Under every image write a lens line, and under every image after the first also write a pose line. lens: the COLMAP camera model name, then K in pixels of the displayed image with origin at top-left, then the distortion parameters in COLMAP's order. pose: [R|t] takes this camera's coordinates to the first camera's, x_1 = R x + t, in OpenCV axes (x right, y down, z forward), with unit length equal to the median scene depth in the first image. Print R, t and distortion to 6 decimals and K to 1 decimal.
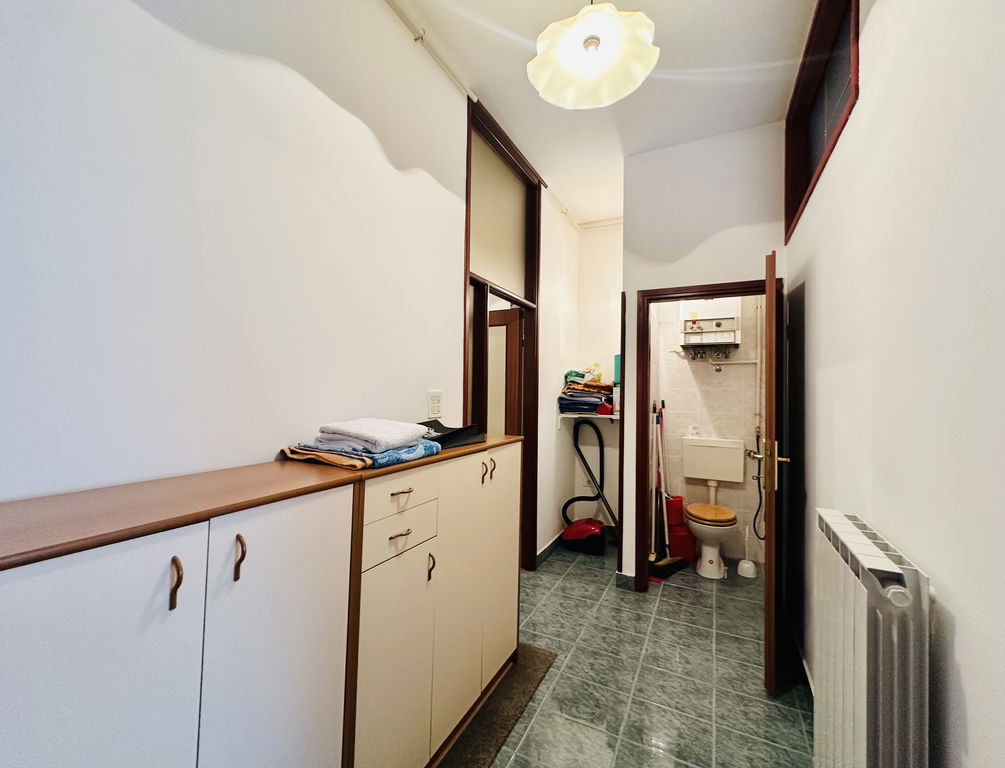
lens RADIAL K [[421.0, 0, 502.5], [0, 421.0, 384.0], [0, 0, 1]] dist [0.000175, -0.000018]
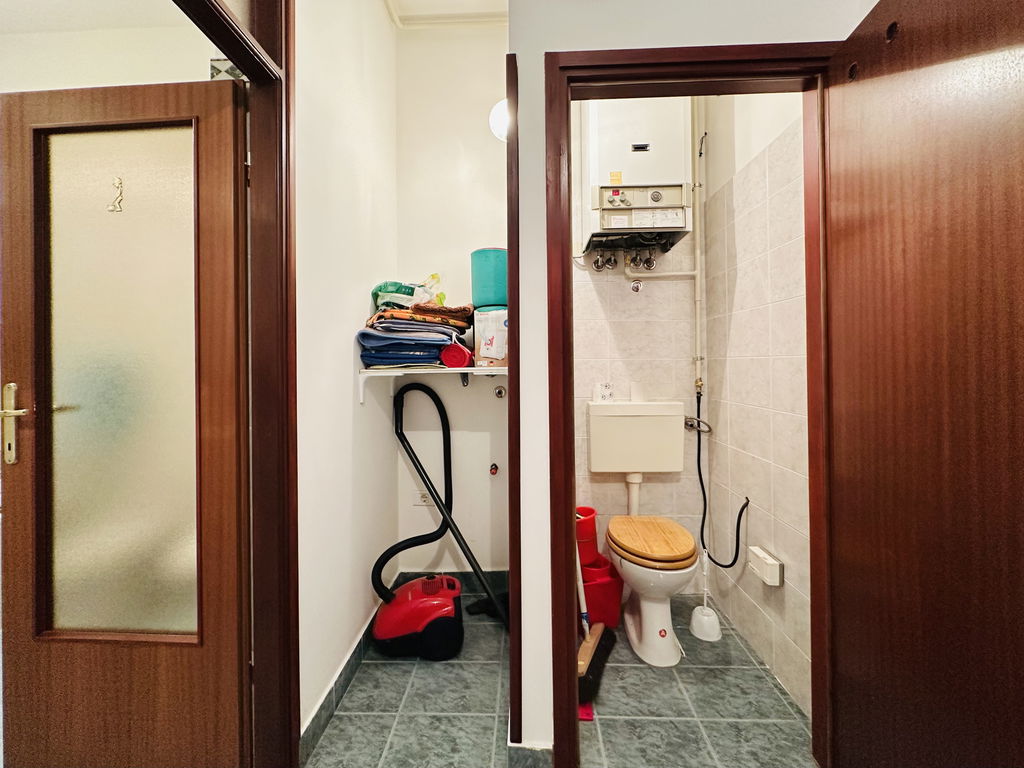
lens RADIAL K [[421.1, 0, 510.8], [0, 421.1, 366.5], [0, 0, 1]] dist [0.022735, 0.000007]
pose [[0.902779, -0.023485, 0.429464, 0.086769], [0.015513, 0.999636, 0.022055, 0.061976], [-0.429825, -0.013249, 0.902815, 0.526416]]
